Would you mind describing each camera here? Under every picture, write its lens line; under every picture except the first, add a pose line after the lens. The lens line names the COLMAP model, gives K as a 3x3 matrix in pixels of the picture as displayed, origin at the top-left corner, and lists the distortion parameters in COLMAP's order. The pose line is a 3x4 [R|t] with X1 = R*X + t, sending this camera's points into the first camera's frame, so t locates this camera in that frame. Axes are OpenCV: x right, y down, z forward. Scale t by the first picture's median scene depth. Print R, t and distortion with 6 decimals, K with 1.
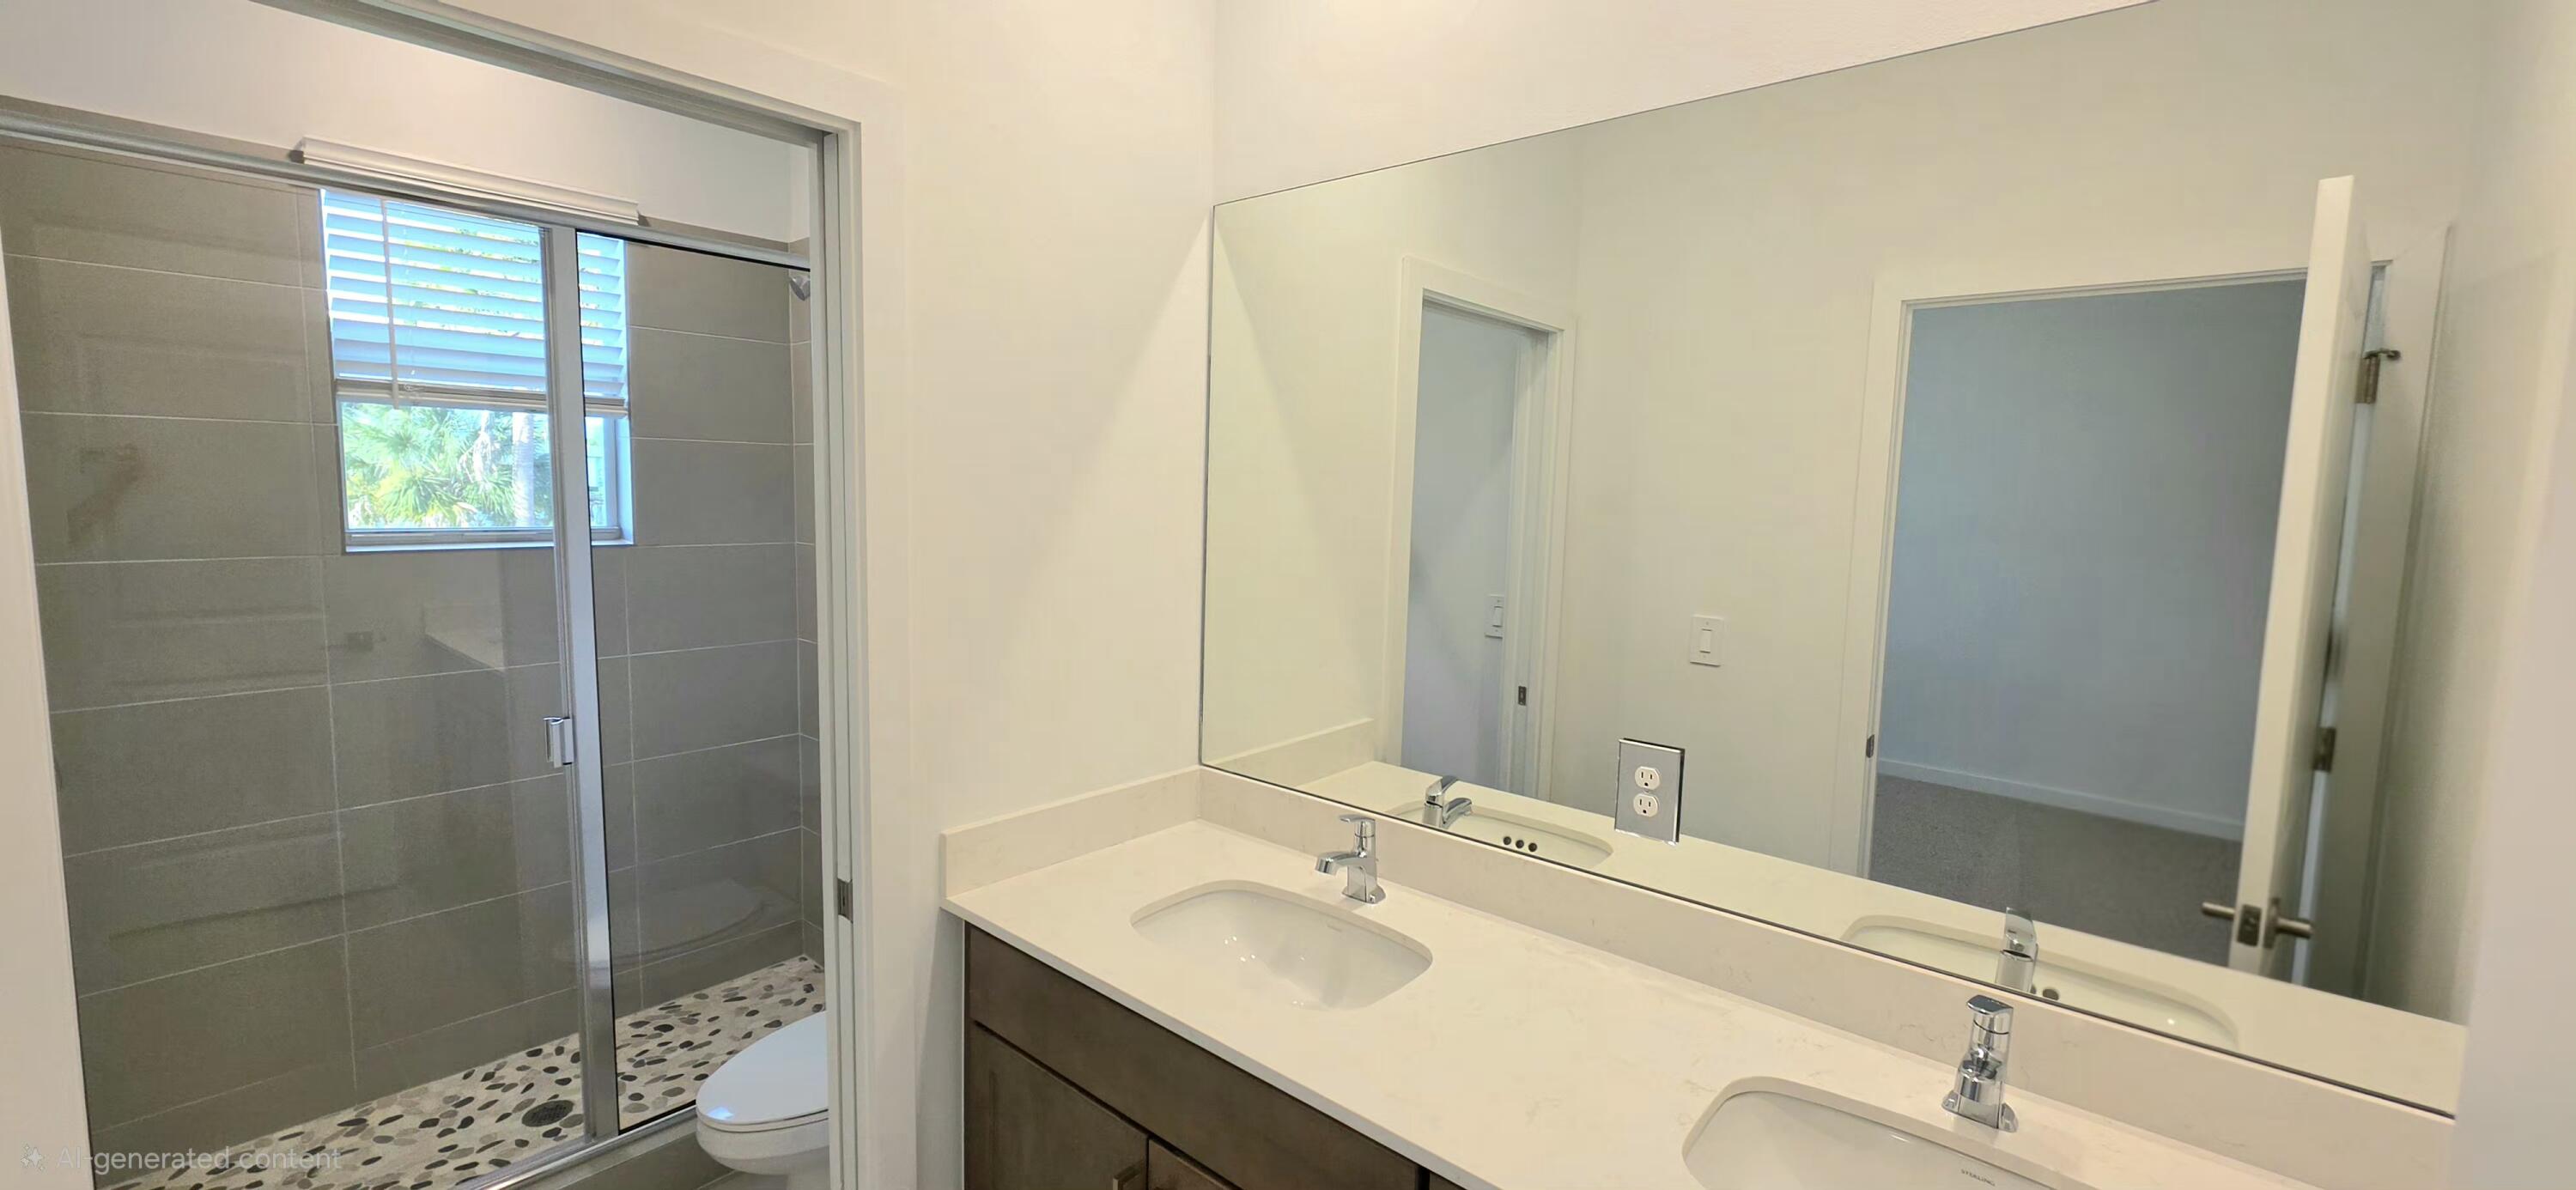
lens RADIAL K [[1039.2, 0, 1283.2], [0, 1039.2, 583.1], [0, 0, 1]] dist [0.000504, 0.000336]
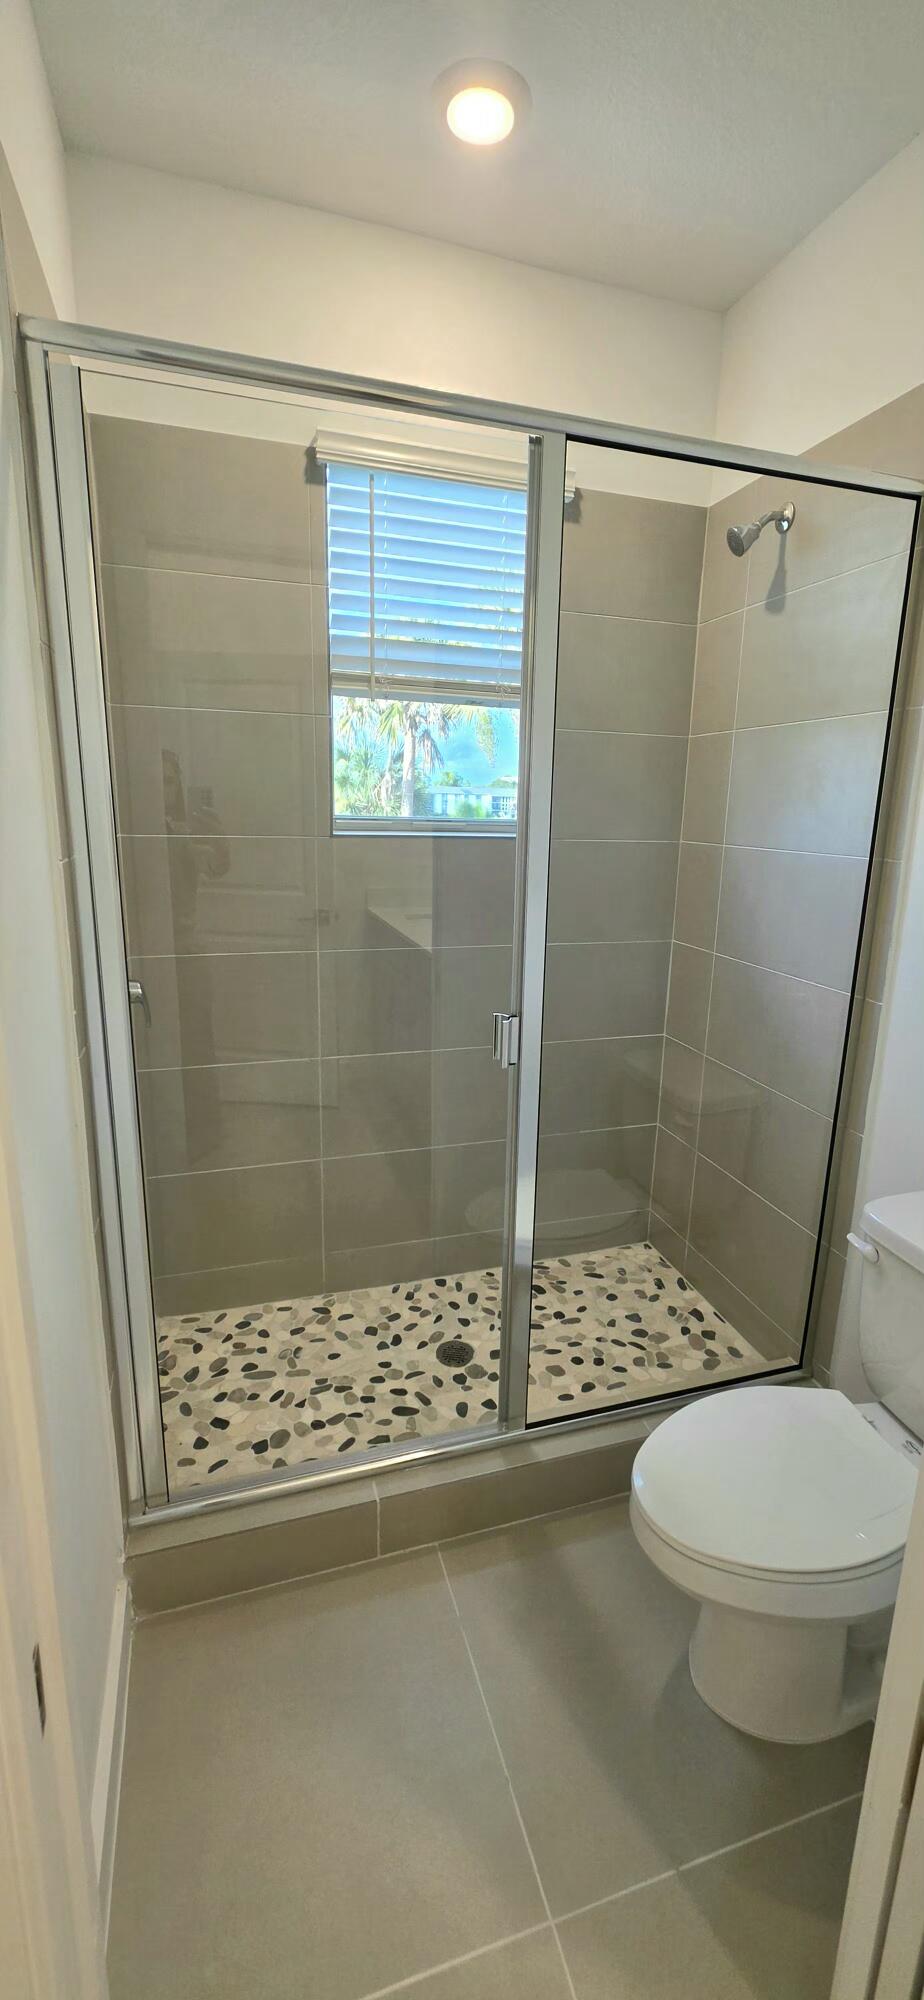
lens RADIAL K [[806.9, 0, 466.1], [0, 806.9, 995.2], [0, 0, 1]] dist [0.000504, 0.000336]
pose [[0.852545, 0.120676, -0.508532, -0.298736], [-0.056286, 0.988520, 0.140216, 0.009914], [0.519615, -0.090917, 0.849550, 0.302666]]
